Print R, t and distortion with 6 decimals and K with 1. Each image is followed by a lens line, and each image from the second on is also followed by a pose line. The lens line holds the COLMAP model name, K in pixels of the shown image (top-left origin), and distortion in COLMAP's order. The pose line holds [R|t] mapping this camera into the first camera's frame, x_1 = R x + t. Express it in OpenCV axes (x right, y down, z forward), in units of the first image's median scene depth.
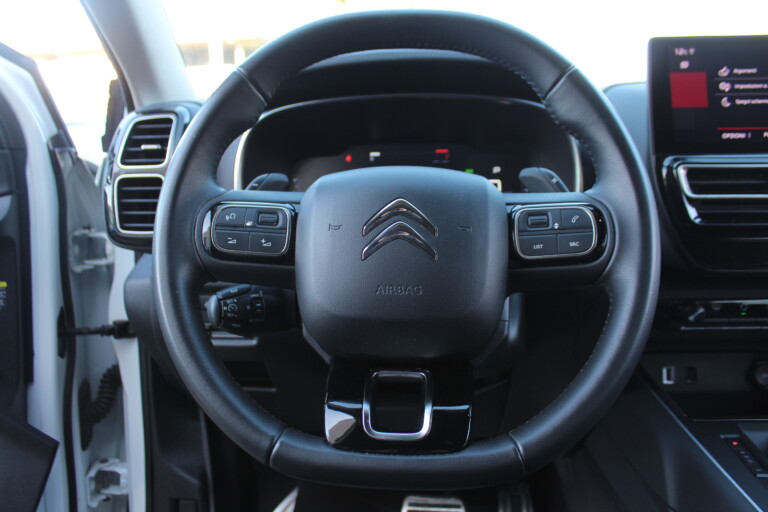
lens RADIAL K [[623.4, 0, 383.0], [0, 623.4, 242.5], [0, 0, 1]] dist [-0.161694, 0.130059]
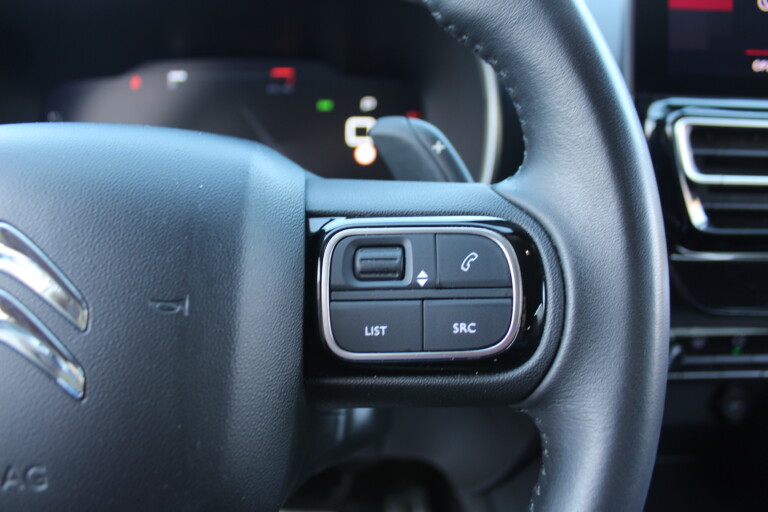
lens RADIAL K [[629.6, 0, 411.3], [0, 629.6, 256.7], [0, 0, 1]] dist [-0.150755, 0.136370]
pose [[0.987154, -0.008028, 0.159570, 0.122766], [-0.015448, 0.989262, 0.145334, -0.059294], [-0.159023, -0.145932, 0.976430, 0.354093]]
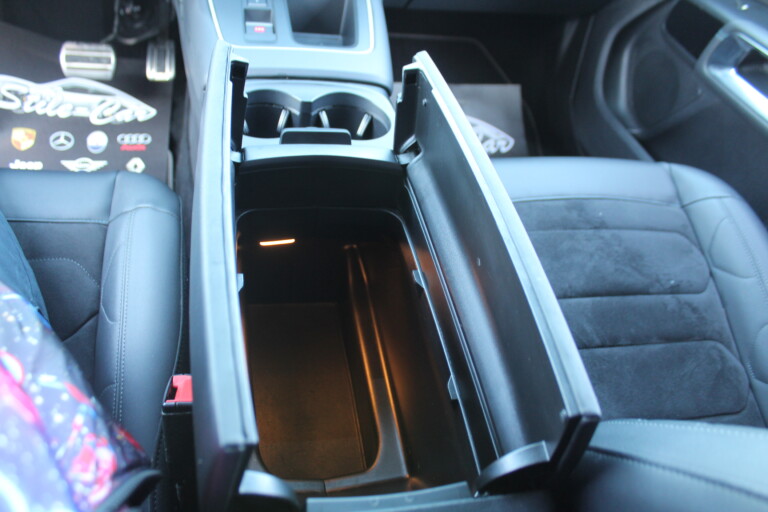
lens RADIAL K [[623.4, 0, 383.0], [0, 623.4, 242.5], [0, 0, 1]] dist [-0.161694, 0.130059]
pose [[0.941673, -0.061407, 0.330878, 0.298876], [-0.123254, 0.851961, 0.508892, 0.091280], [-0.313145, -0.519993, 0.794700, -0.496231]]
